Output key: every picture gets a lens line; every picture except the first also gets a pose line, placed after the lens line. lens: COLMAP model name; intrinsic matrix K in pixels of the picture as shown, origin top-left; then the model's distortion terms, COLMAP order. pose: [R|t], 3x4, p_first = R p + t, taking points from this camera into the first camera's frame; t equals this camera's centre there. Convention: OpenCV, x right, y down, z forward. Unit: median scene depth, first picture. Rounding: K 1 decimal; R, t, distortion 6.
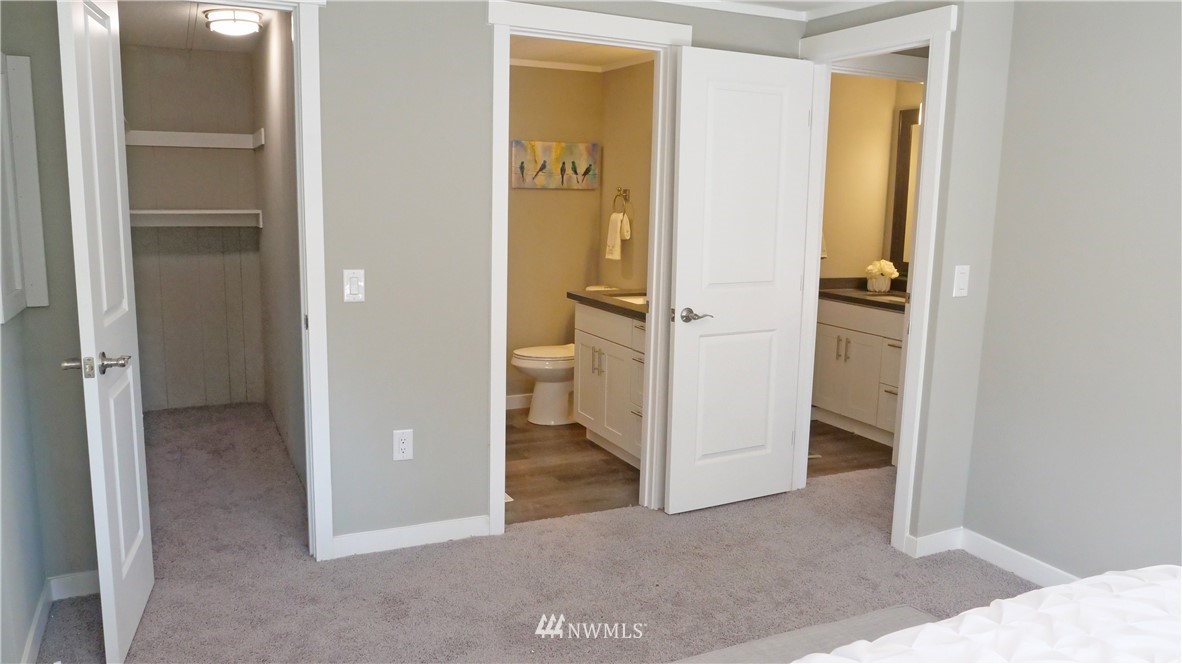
lens RADIAL K [[875.6, 0, 593.9], [0, 875.6, 331.0], [0, 0, 1]] dist [-0.037480, 0.004020]
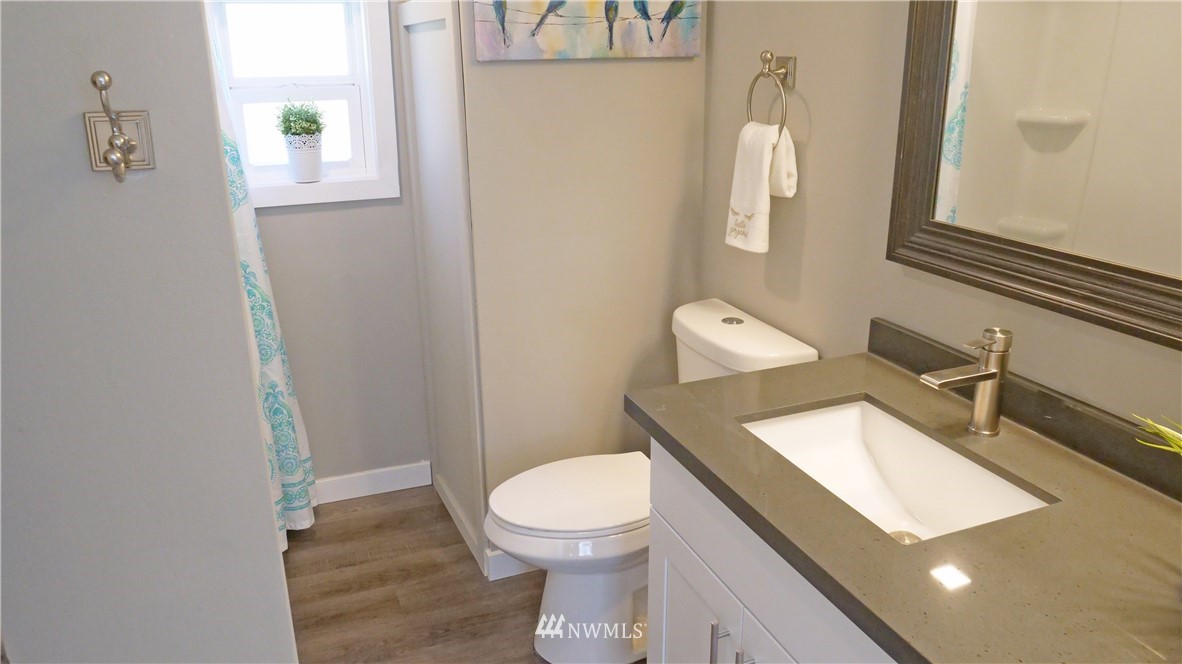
lens RADIAL K [[875.6, 0, 589.6], [0, 875.6, 333.2], [0, 0, 1]] dist [-0.037480, 0.004020]
pose [[0.997383, -0.008417, -0.071802, -0.019160], [0.019763, 0.987110, 0.158816, -0.106914], [0.069540, -0.159820, 0.984694, 0.615744]]
